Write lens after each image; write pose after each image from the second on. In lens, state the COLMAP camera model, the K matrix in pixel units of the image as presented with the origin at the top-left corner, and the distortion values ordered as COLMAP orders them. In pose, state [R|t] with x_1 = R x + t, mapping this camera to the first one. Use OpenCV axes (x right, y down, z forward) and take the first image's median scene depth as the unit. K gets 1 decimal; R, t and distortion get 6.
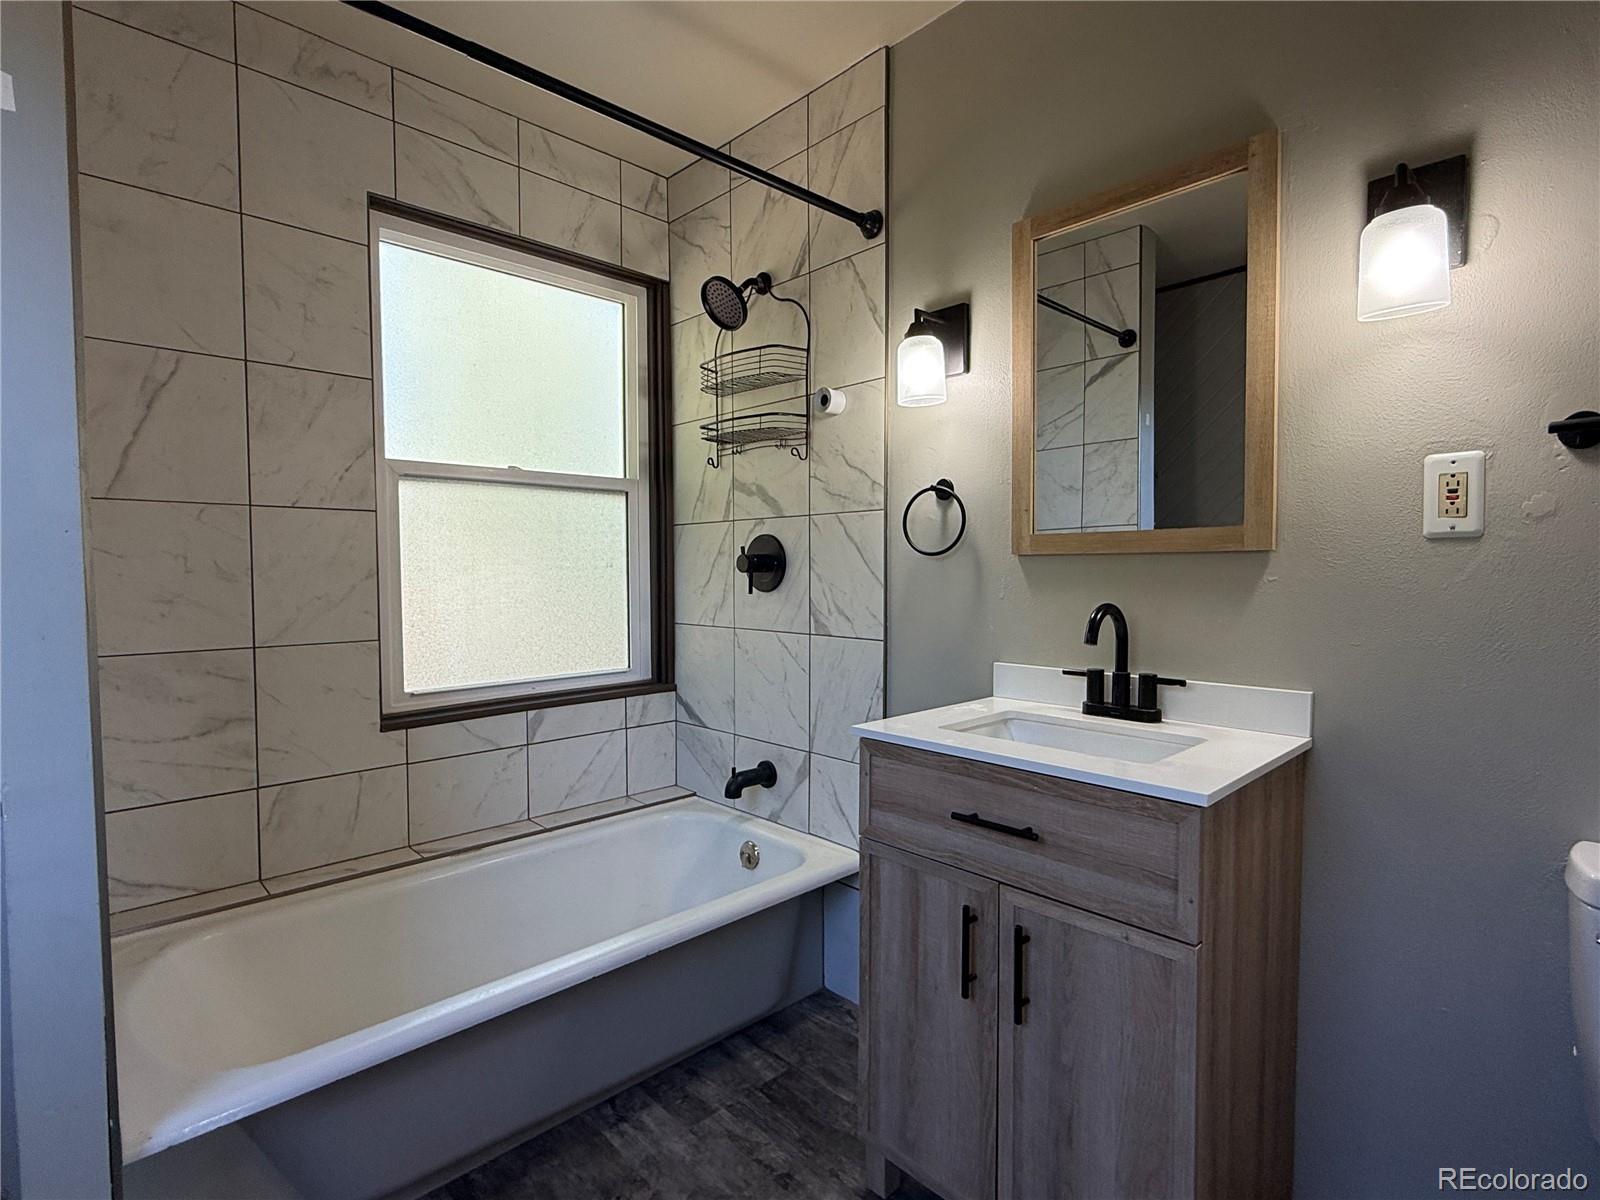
lens RADIAL K [[784.6, 0, 802.7], [0, 784.6, 590.1], [0, 0, 1]] dist [0.002551, 0.000029]
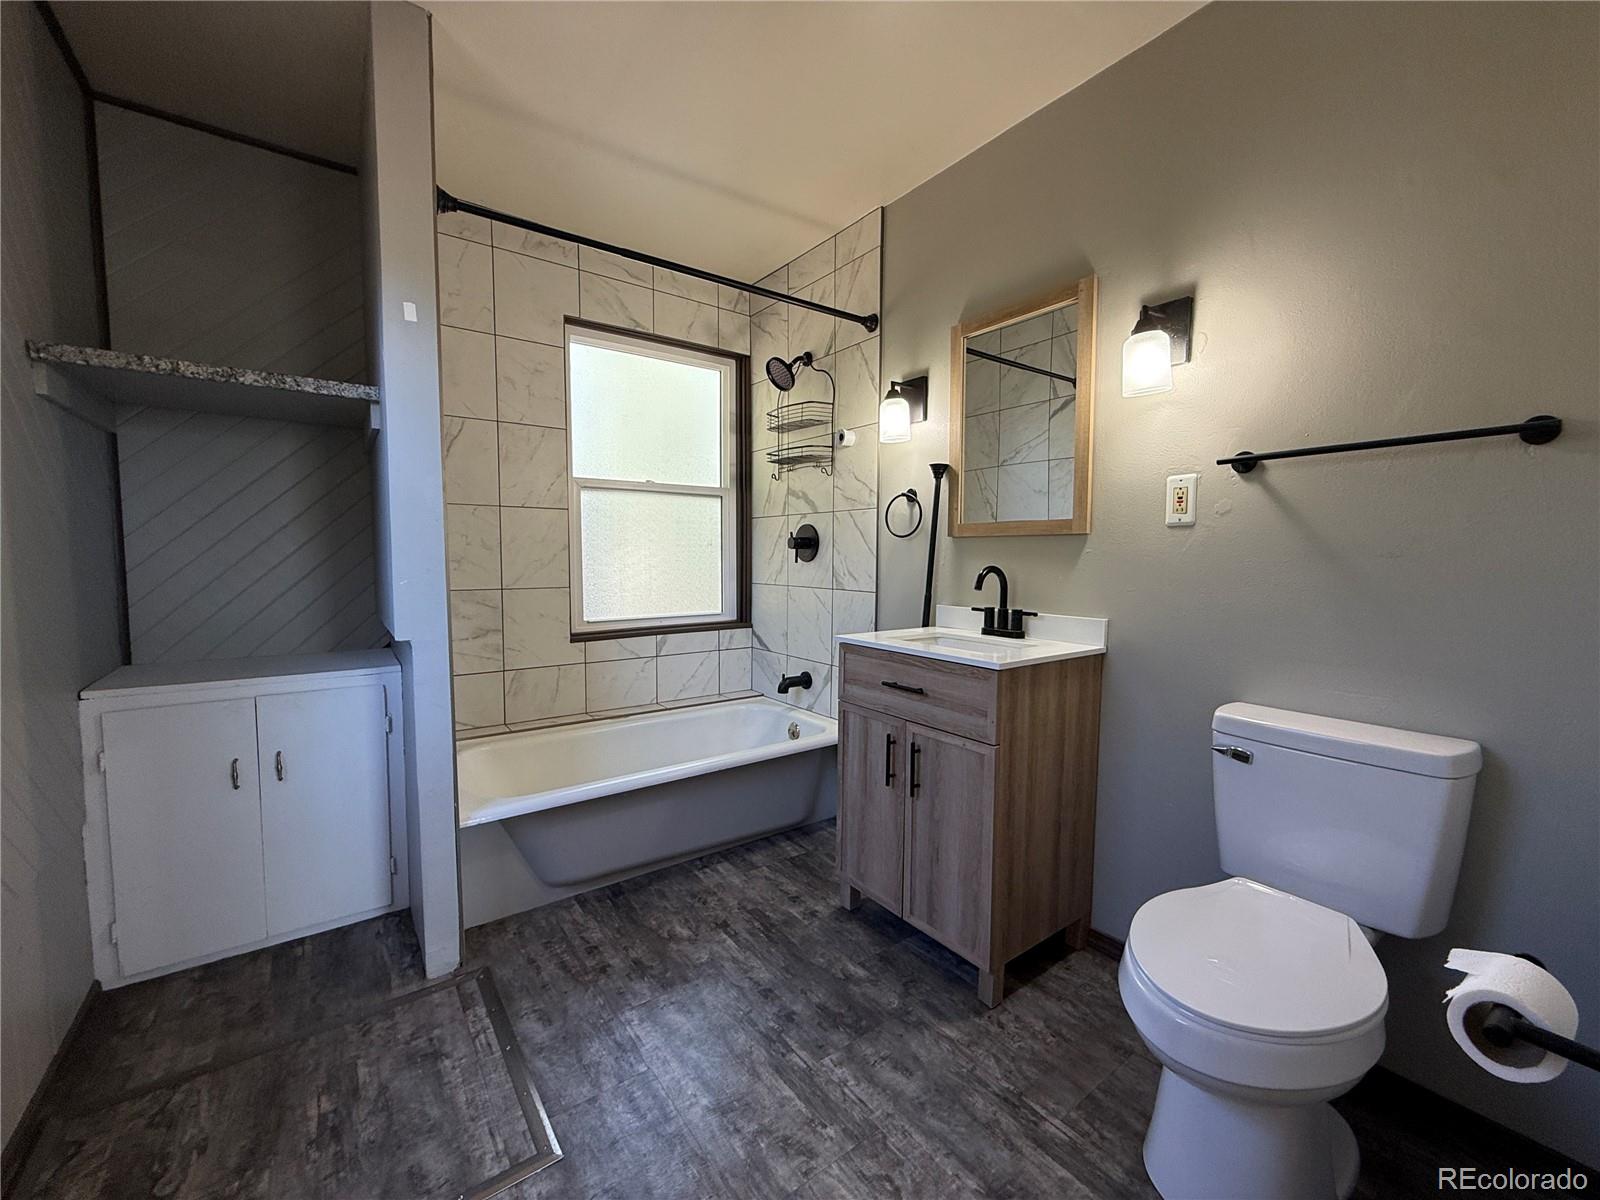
lens RADIAL K [[639.0, 0, 801.6], [0, 639.0, 588.3], [0, 0, 1]] dist [0.009630, -0.000256]
pose [[0.991389, 0.015885, -0.129983, 0.122167], [-0.012553, 0.999572, 0.026409, 0.024477], [0.130347, -0.024549, 0.991164, -0.277318]]
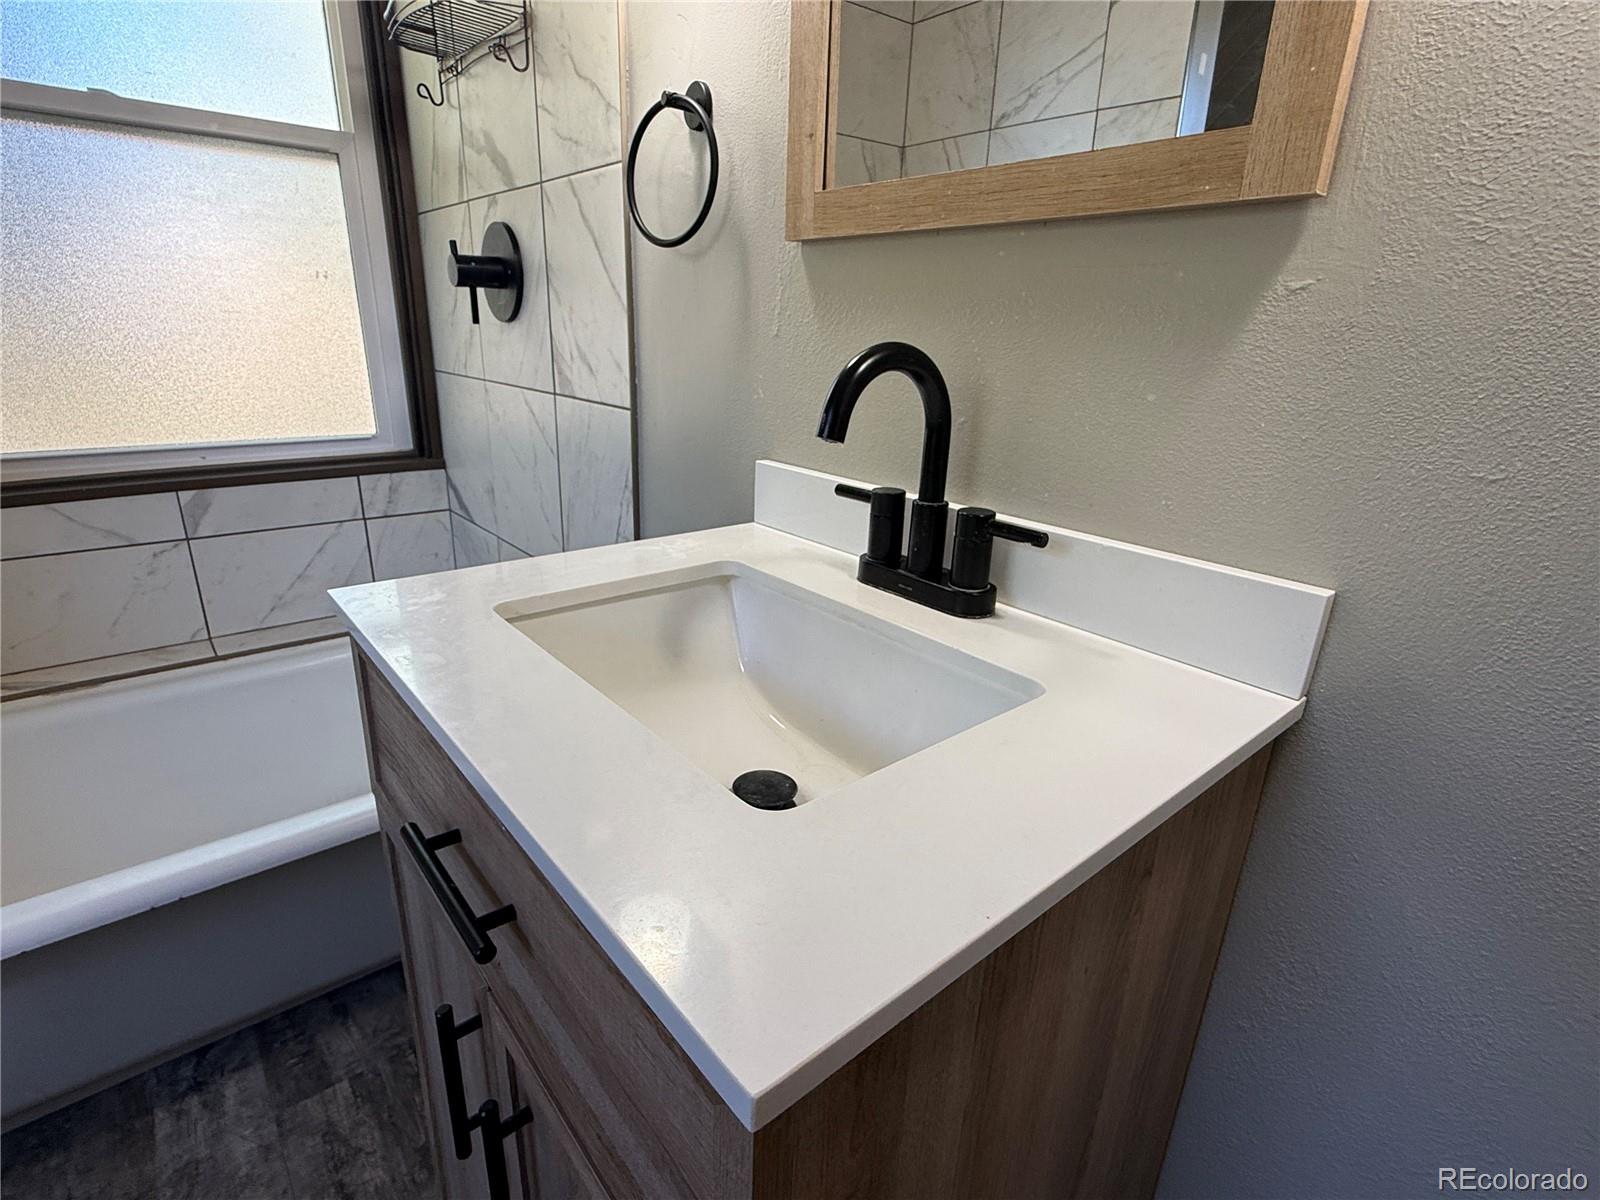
lens RADIAL K [[784.6, 0, 802.7], [0, 784.6, 590.1], [0, 0, 1]] dist [0.002551, 0.000029]
pose [[0.997555, 0.052756, -0.045838, 0.265751], [-0.036986, 0.955014, 0.294245, 0.015660], [0.059299, -0.291830, 0.954630, 0.403483]]
